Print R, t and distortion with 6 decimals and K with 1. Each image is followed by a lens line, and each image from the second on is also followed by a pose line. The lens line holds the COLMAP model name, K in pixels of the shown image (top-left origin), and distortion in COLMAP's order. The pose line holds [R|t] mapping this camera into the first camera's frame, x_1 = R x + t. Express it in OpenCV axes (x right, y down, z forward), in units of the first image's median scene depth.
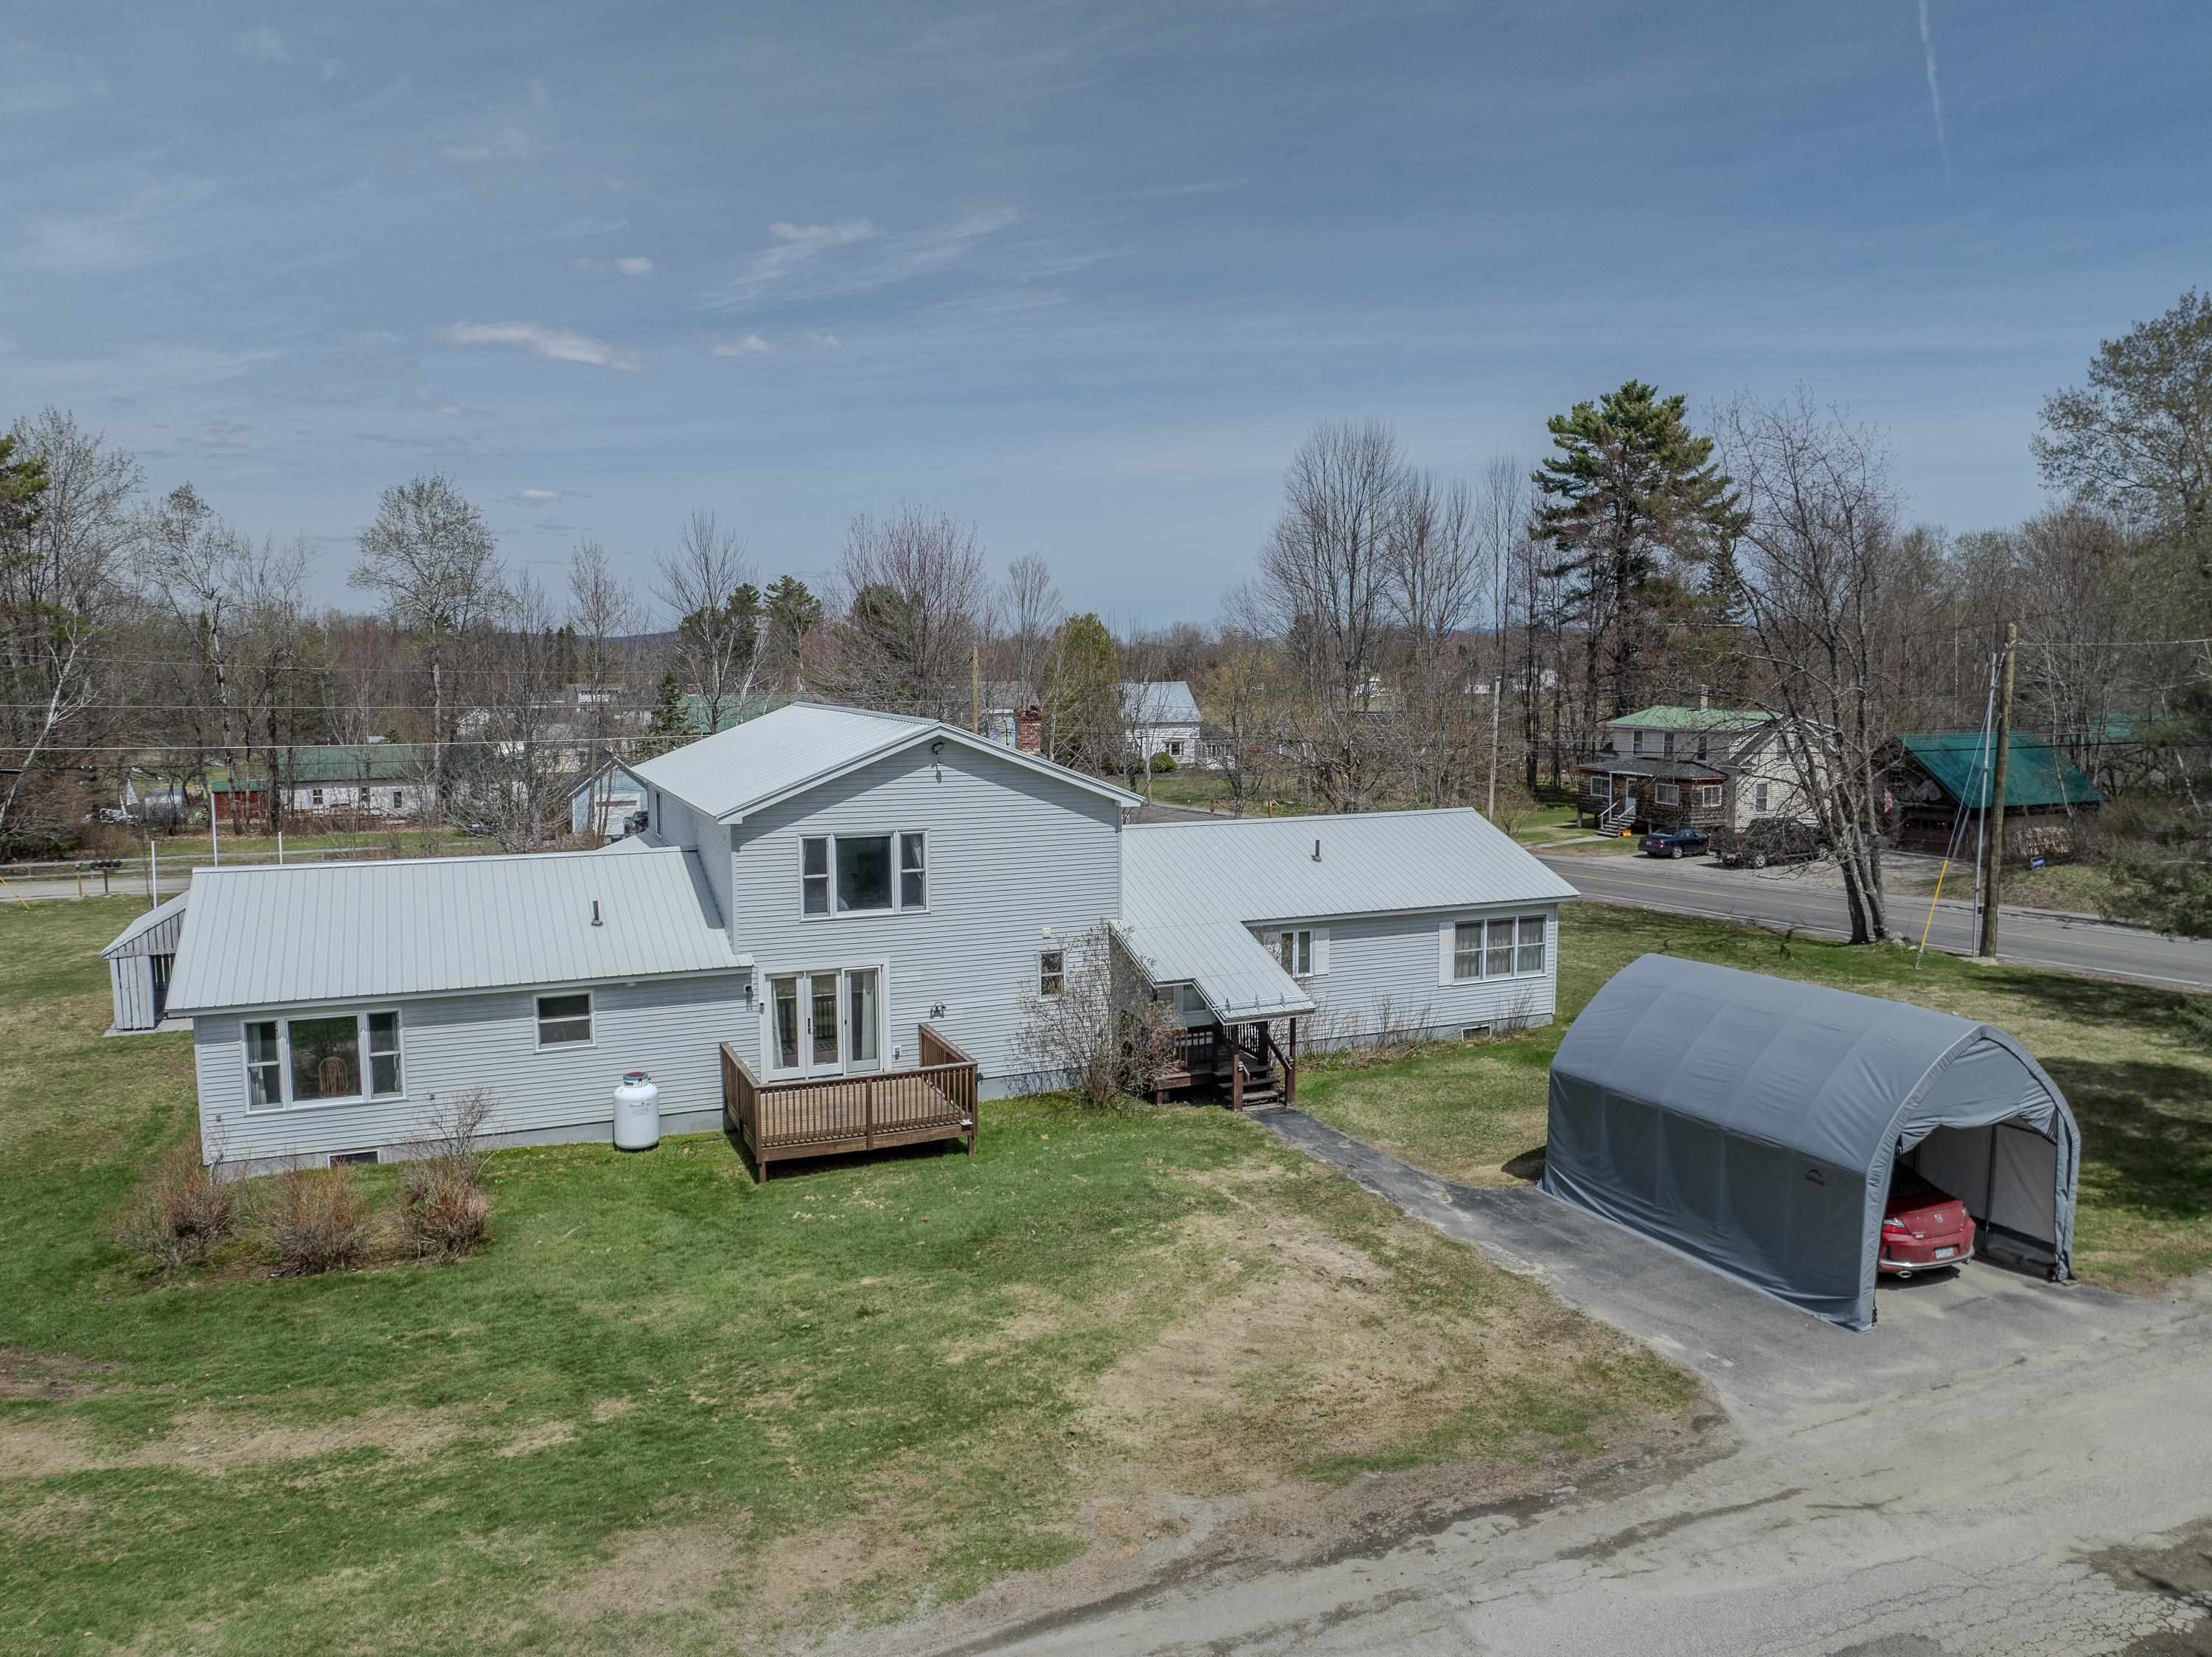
lens RADIAL K [[1558.4, 0, 1101.7], [0, 1558.4, 830.4], [0, 0, 1]] dist [-0.039892, -0.000513]
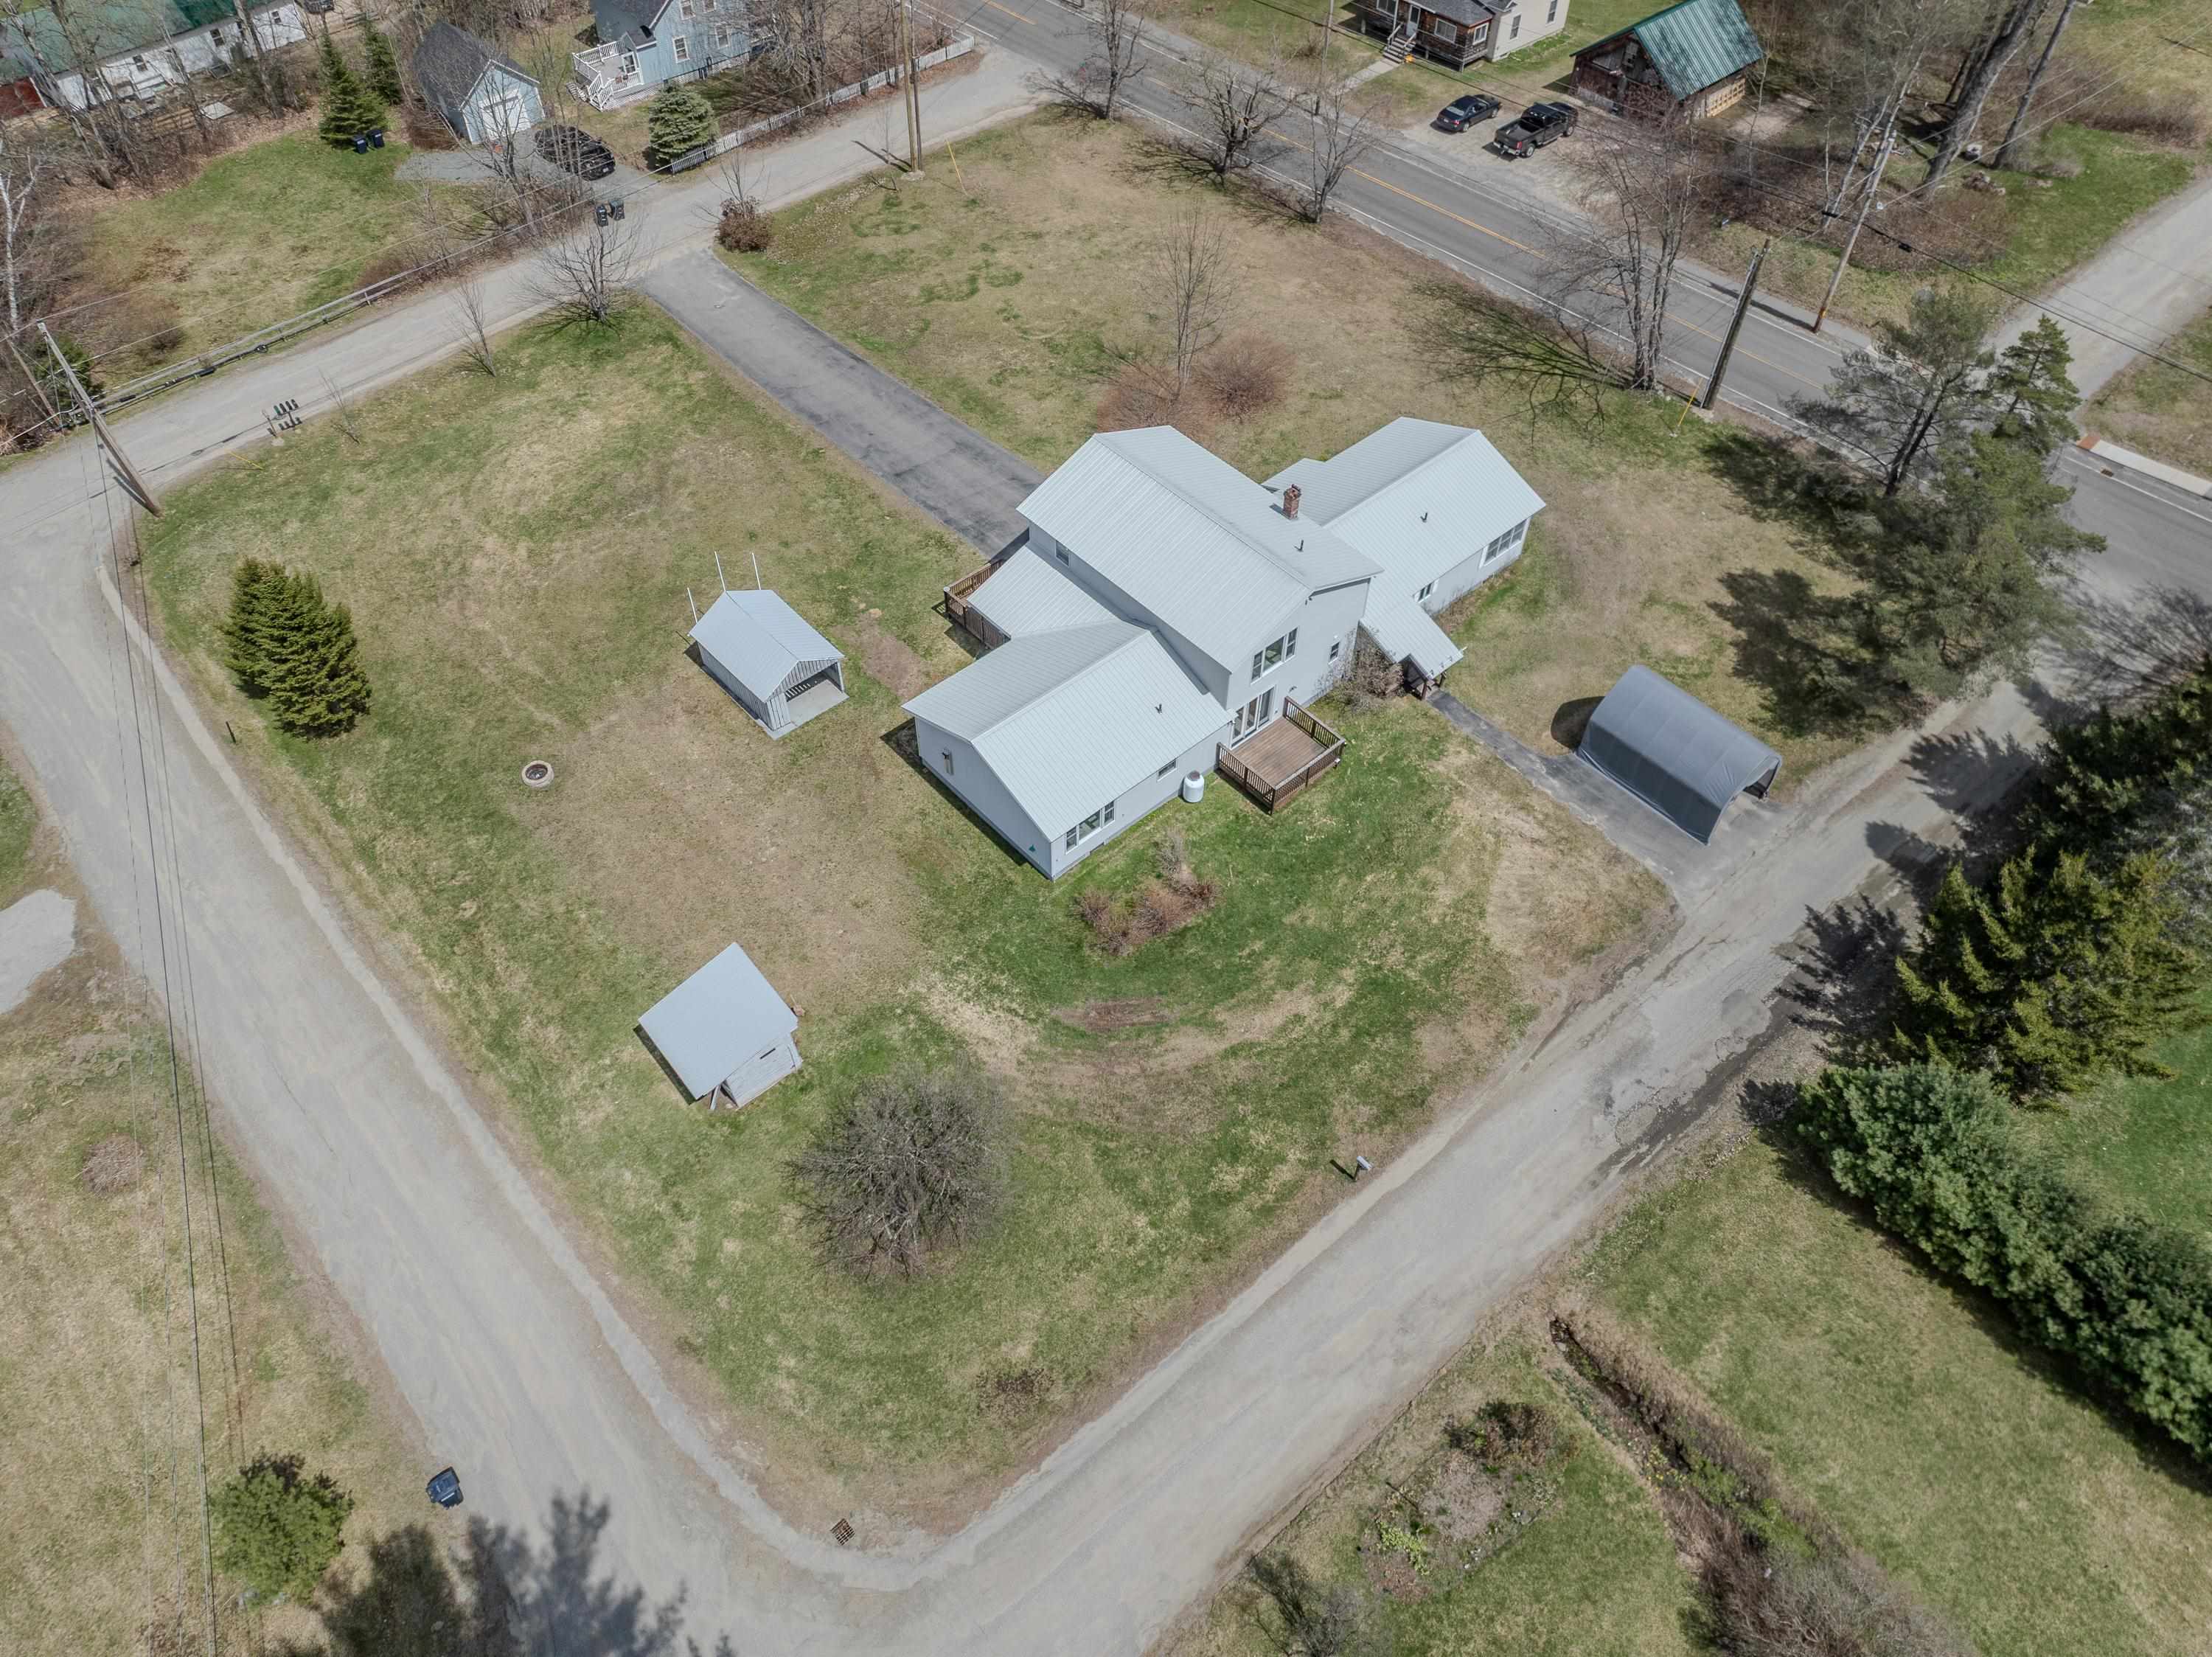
lens RADIAL K [[1558.4, 0, 1101.7], [0, 1558.4, 830.4], [0, 0, 1]] dist [-0.039892, -0.000513]
pose [[0.949545, -0.236964, 0.205455, -1.208659], [0.025213, 0.710643, 0.703100, -1.793119], [-0.312615, -0.662446, 0.680763, -0.667739]]
